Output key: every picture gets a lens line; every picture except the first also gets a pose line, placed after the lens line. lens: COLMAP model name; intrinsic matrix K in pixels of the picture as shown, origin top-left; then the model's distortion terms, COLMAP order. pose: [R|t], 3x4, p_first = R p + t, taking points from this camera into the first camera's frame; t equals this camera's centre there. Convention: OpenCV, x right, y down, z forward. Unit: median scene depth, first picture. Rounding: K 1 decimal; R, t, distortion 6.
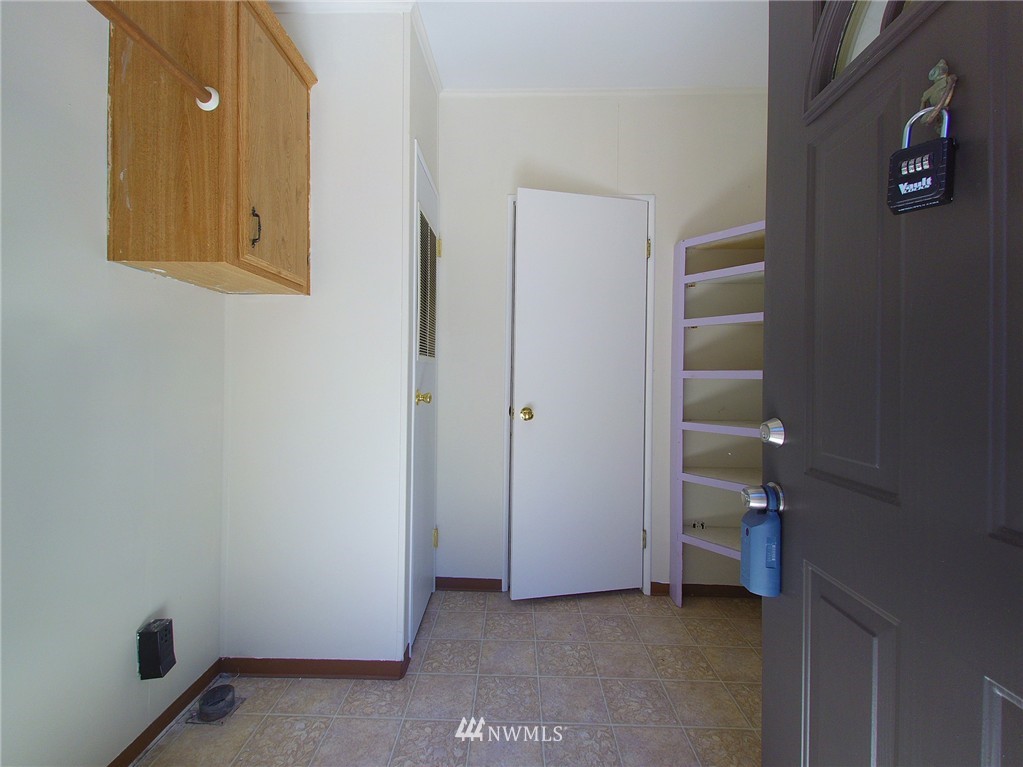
lens RADIAL K [[459.9, 0, 509.0], [0, 459.9, 380.6], [0, 0, 1]] dist [0.024617, -0.005118]
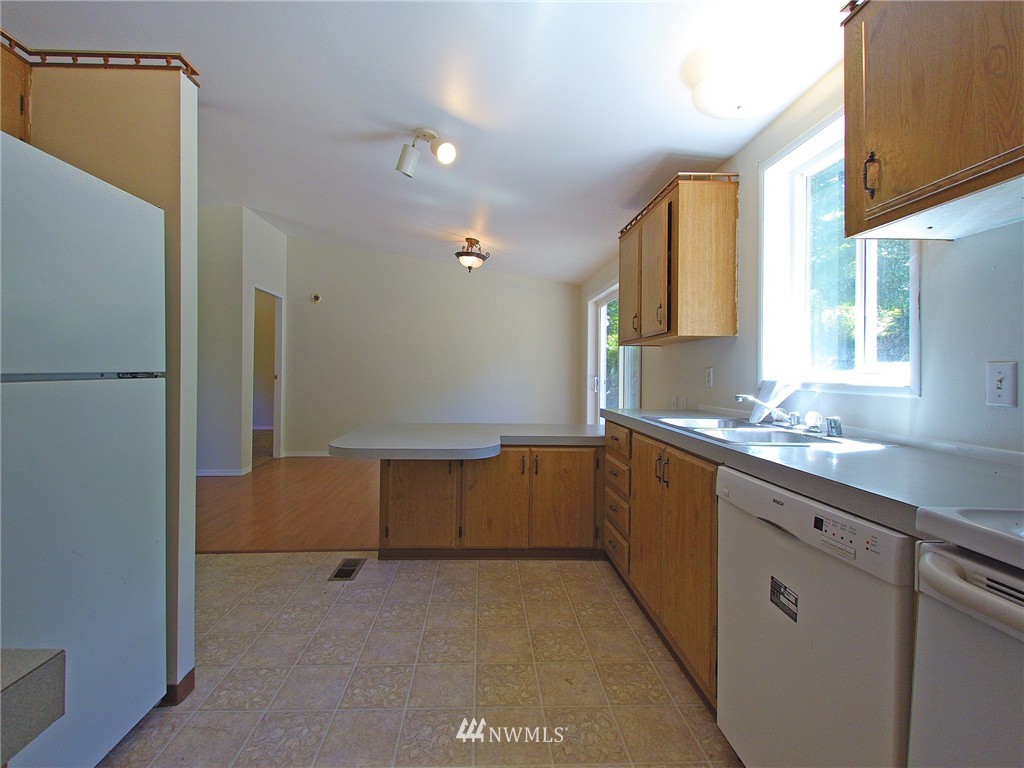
lens RADIAL K [[460.4, 0, 508.2], [0, 460.4, 379.1], [0, 0, 1]] dist [0.024617, -0.005118]
pose [[-0.072487, -0.025576, 0.997041, -0.934808], [0.001158, 0.999668, 0.025728, -0.000465], [-0.997369, 0.003019, -0.072433, 1.011980]]
